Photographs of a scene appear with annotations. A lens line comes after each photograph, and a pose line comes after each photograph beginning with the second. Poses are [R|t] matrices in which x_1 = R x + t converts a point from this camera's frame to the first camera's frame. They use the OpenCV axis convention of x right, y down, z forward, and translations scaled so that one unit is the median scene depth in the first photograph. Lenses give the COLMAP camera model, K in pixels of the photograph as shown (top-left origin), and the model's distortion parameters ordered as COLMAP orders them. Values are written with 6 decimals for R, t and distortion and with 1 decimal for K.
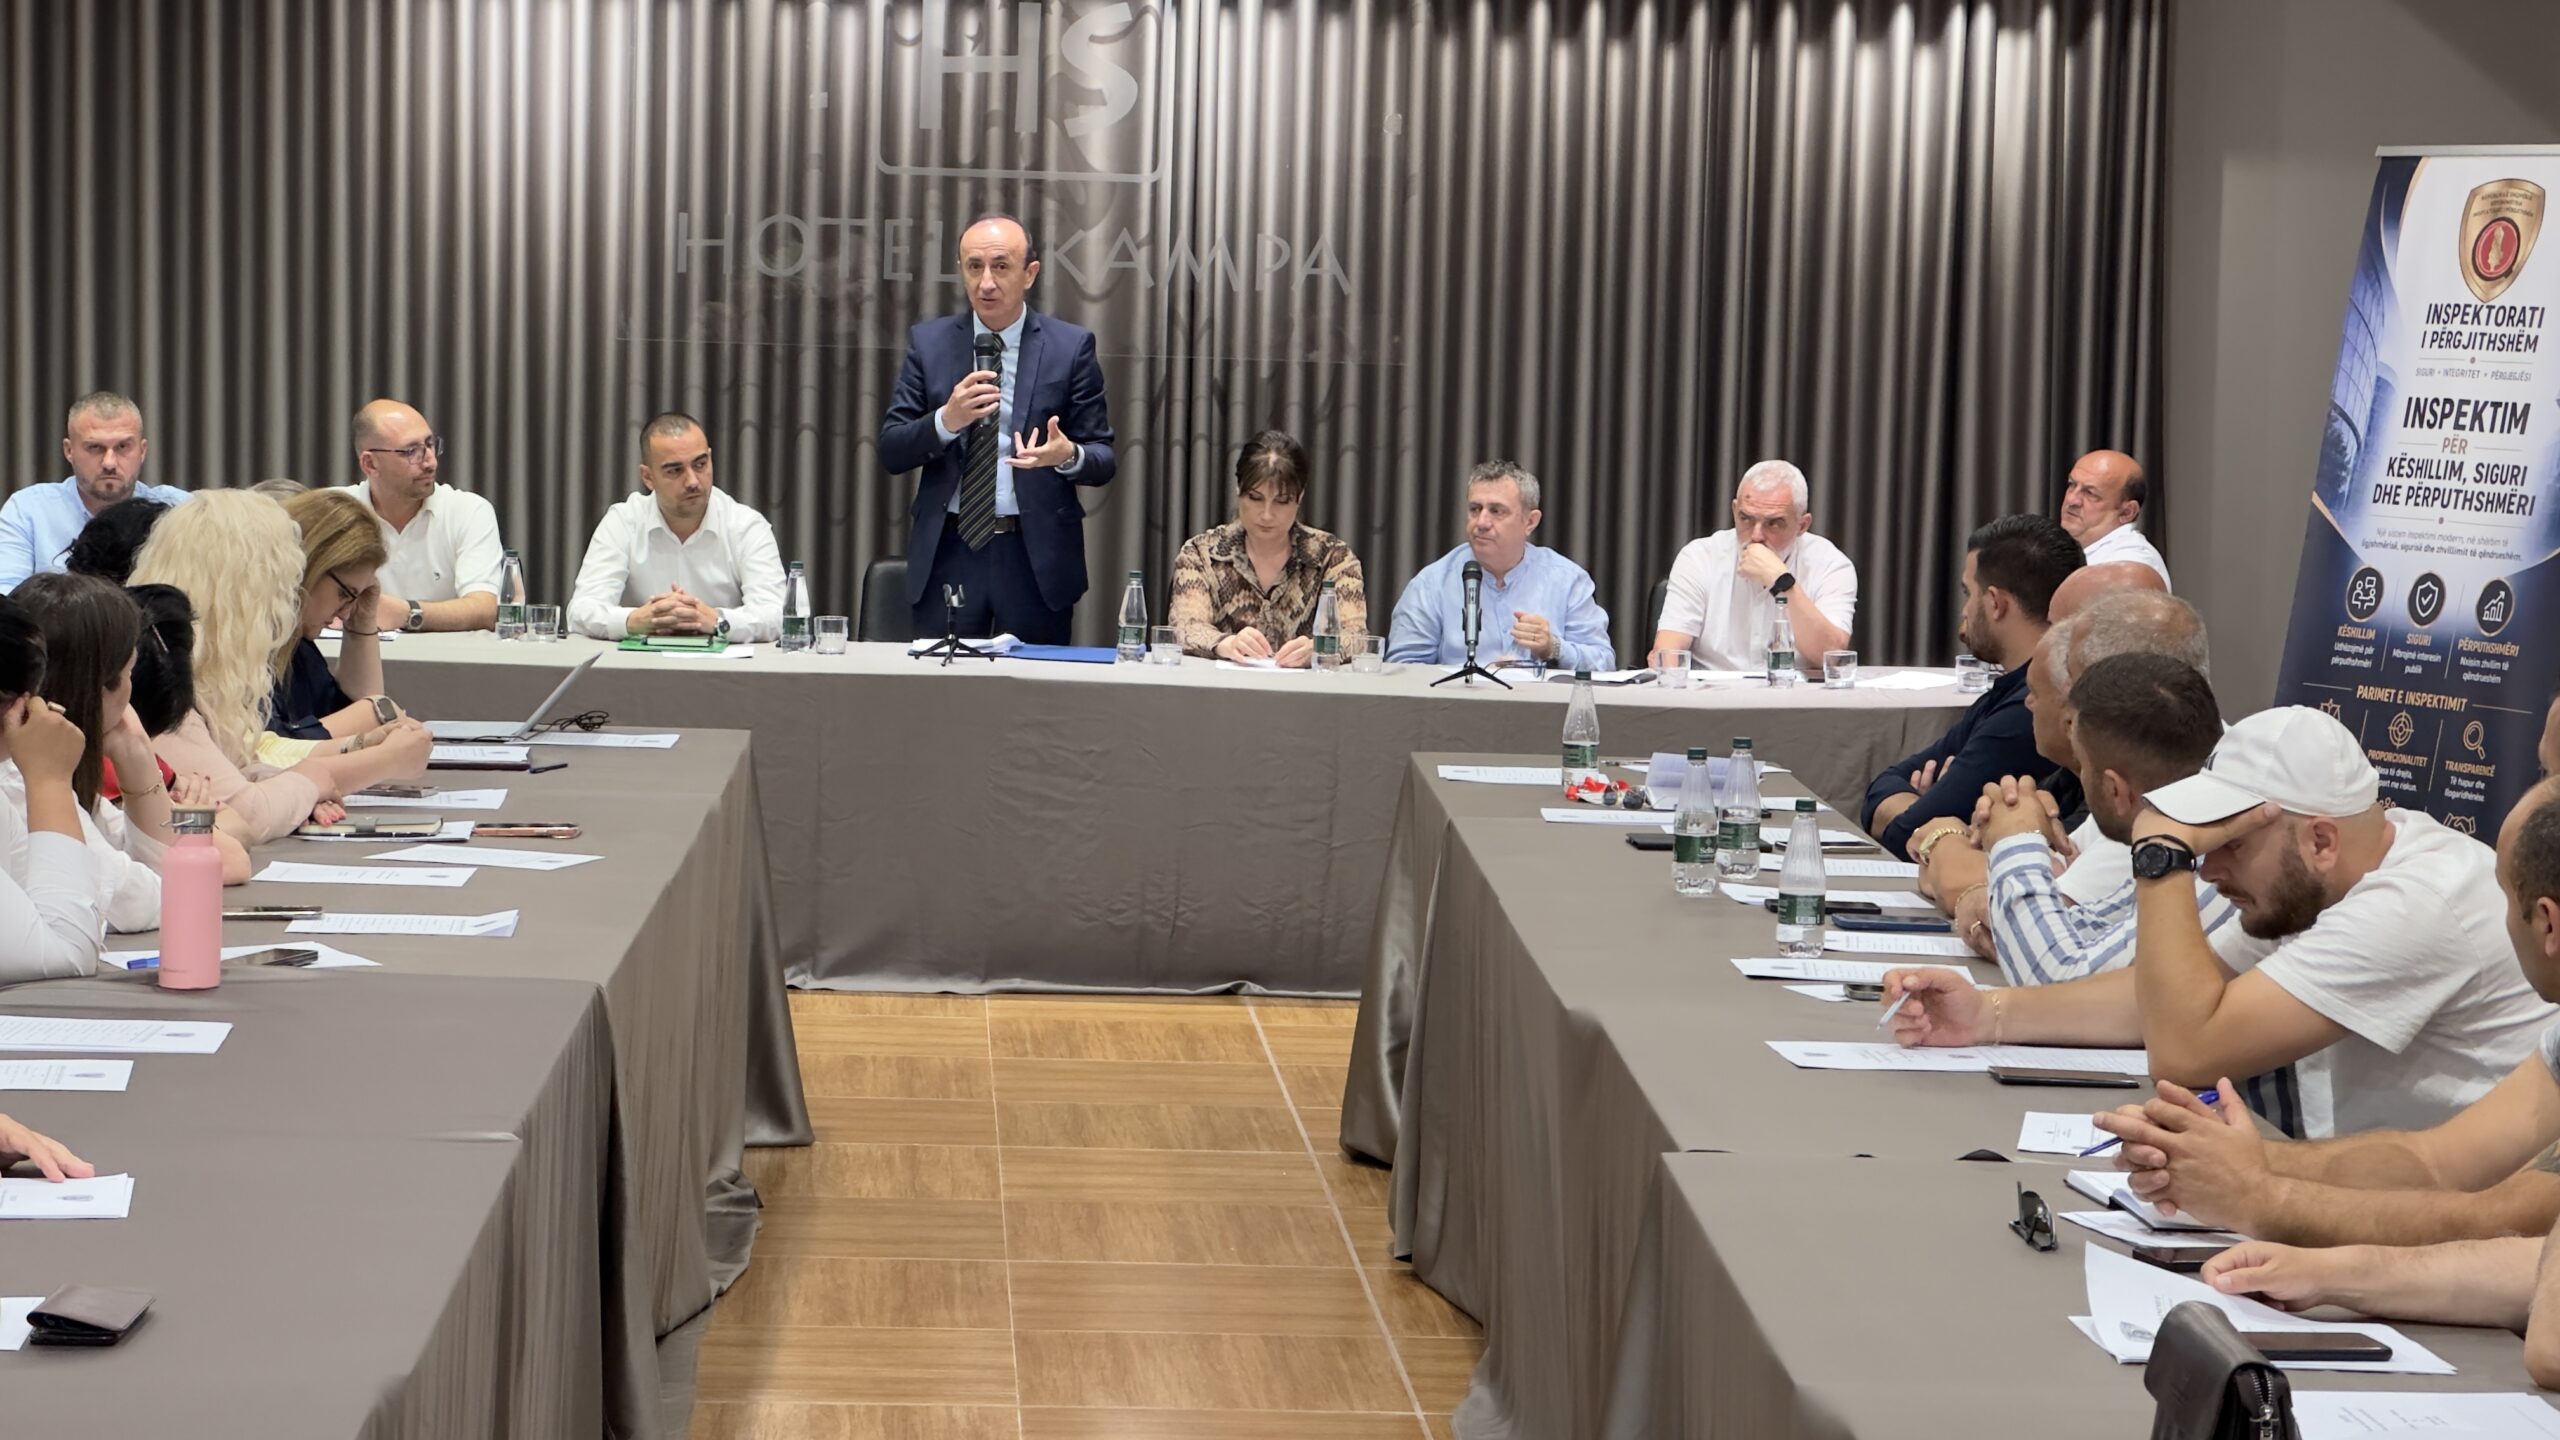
lens RADIAL K [[5675.9, 0, 1279.2], [0, 5675.9, 633.4], [0, 0, 1]] dist [-0.058180, 5.313730]
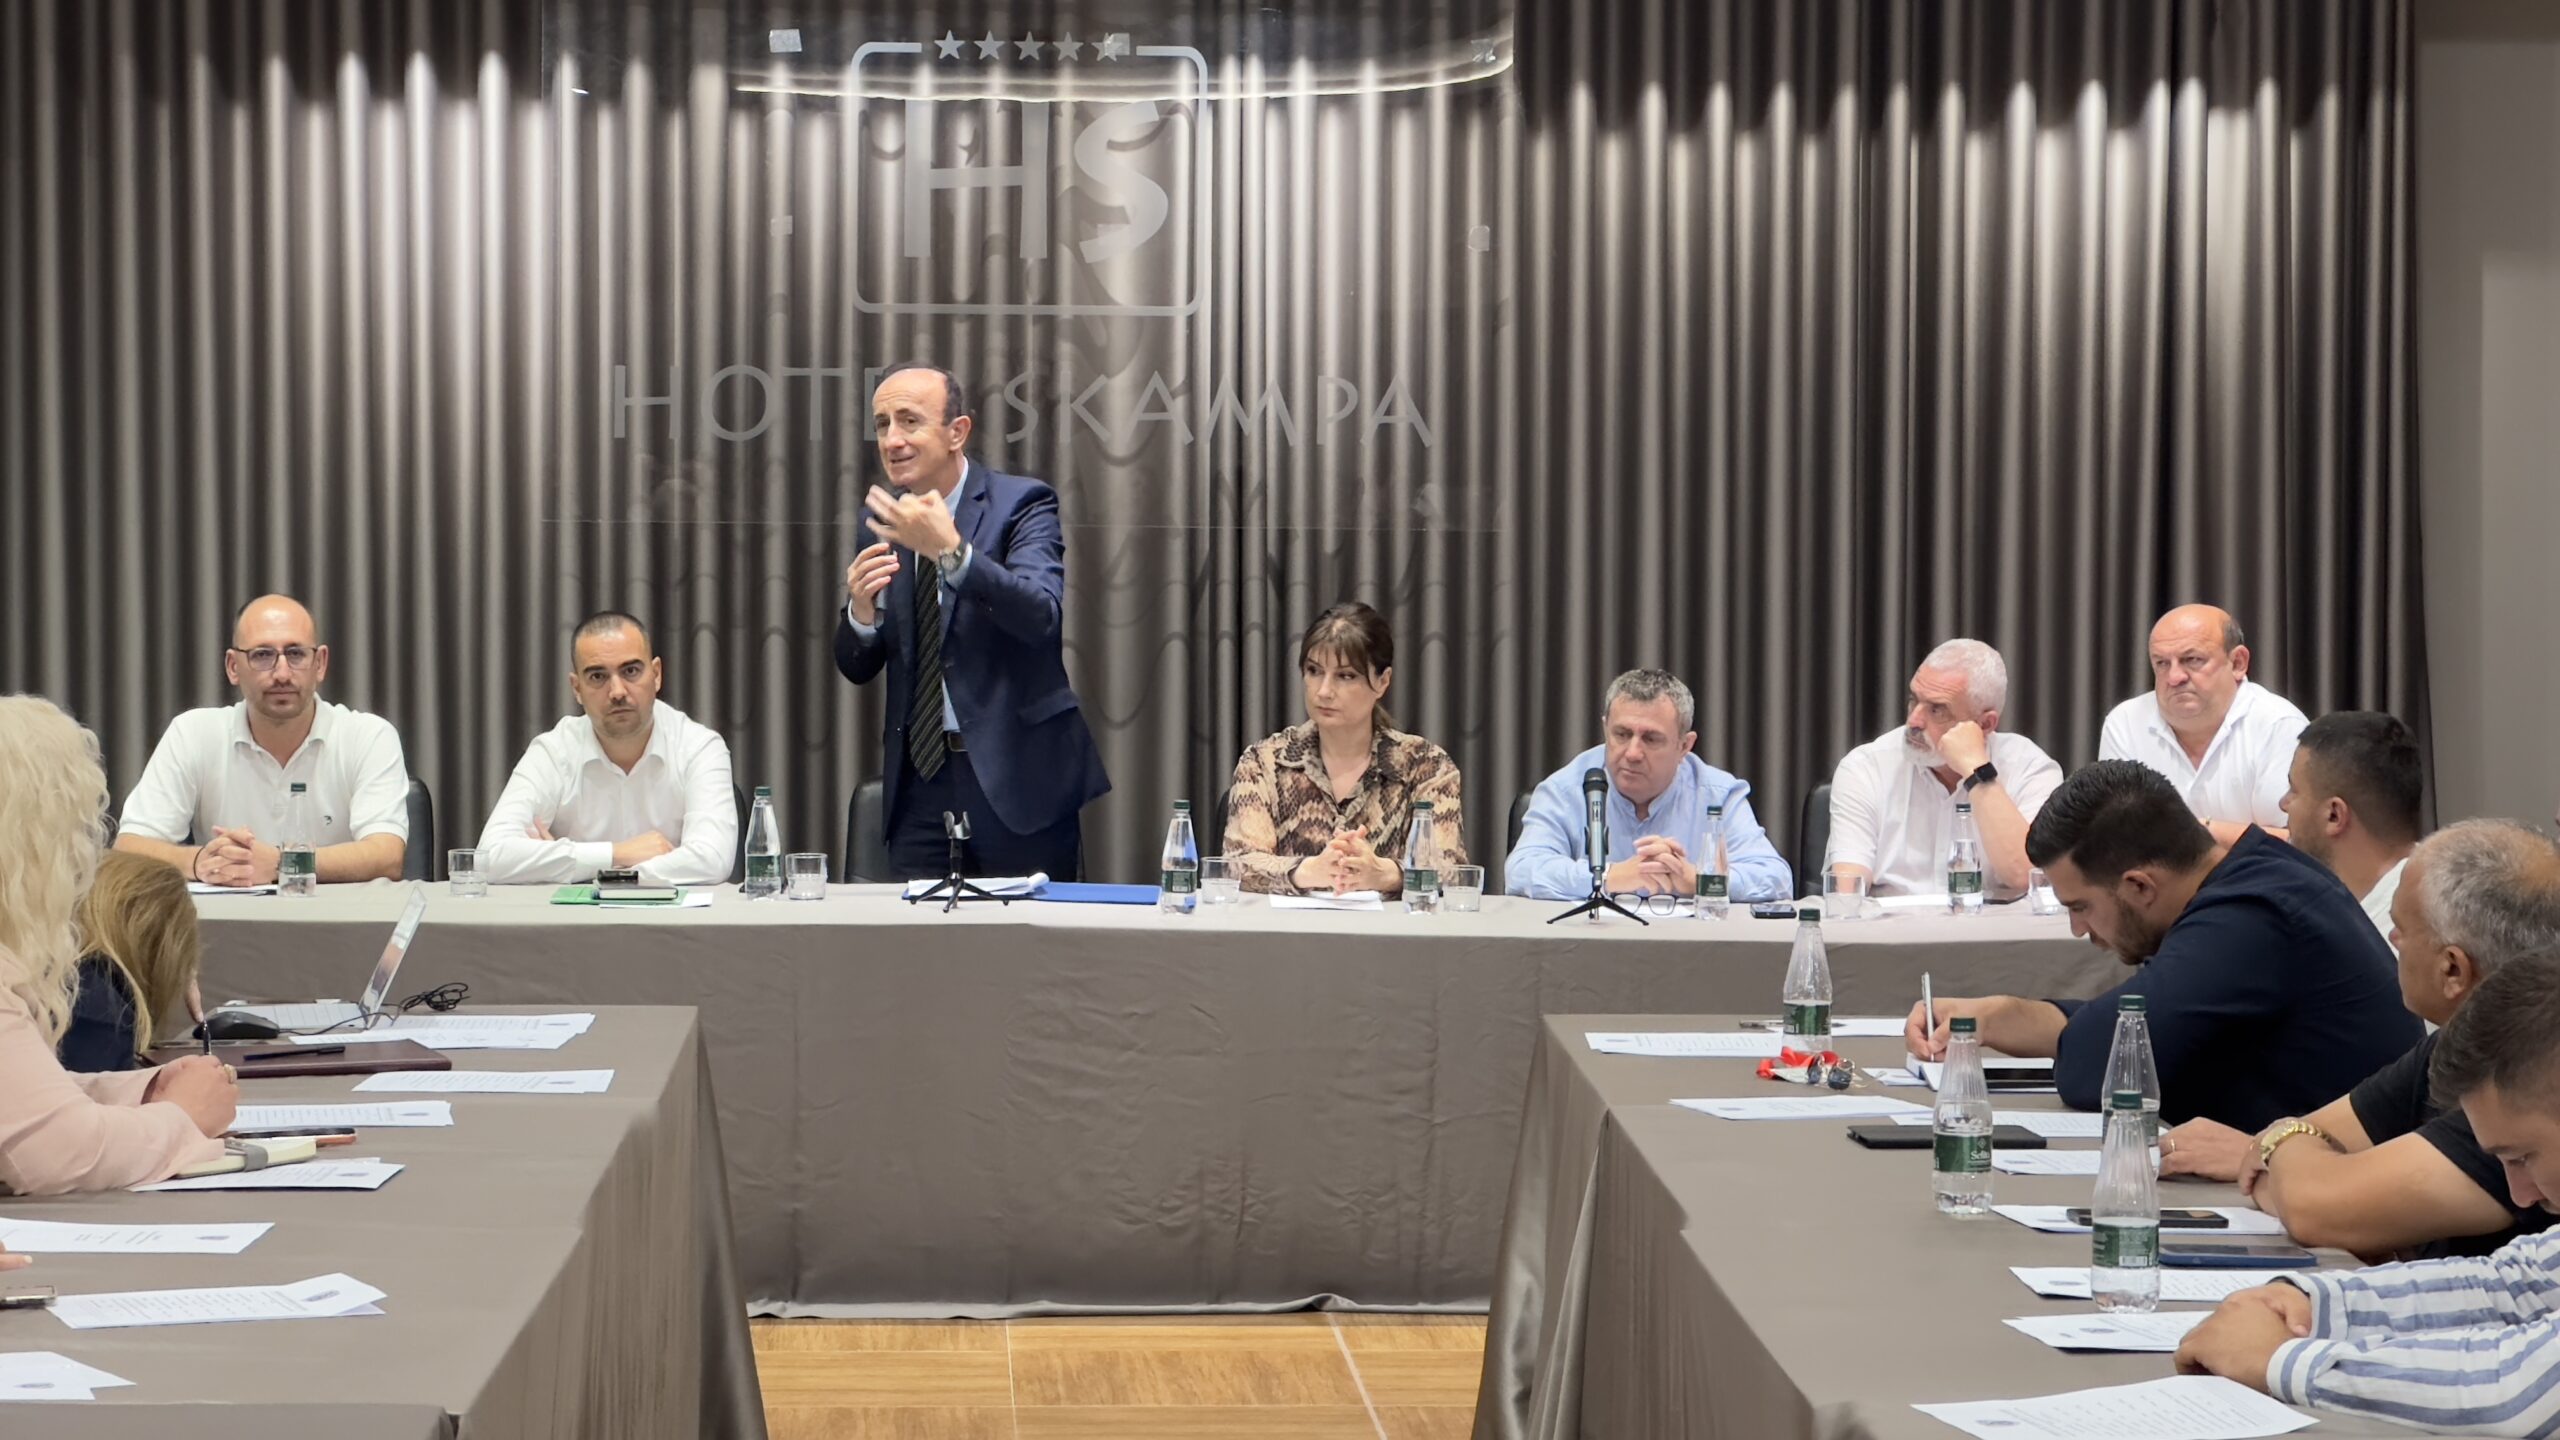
lens RADIAL K [[6015.1, 0, 1280.0], [0, 6015.1, 720.0], [0, 0, 1]] dist [-0.245414, 8.245563]
pose [[0.999725, -0.022725, -0.005843, -0.005364], [0.022596, 0.999517, -0.021332, -0.002040], [0.006325, 0.021194, 0.999755, 0.131468]]
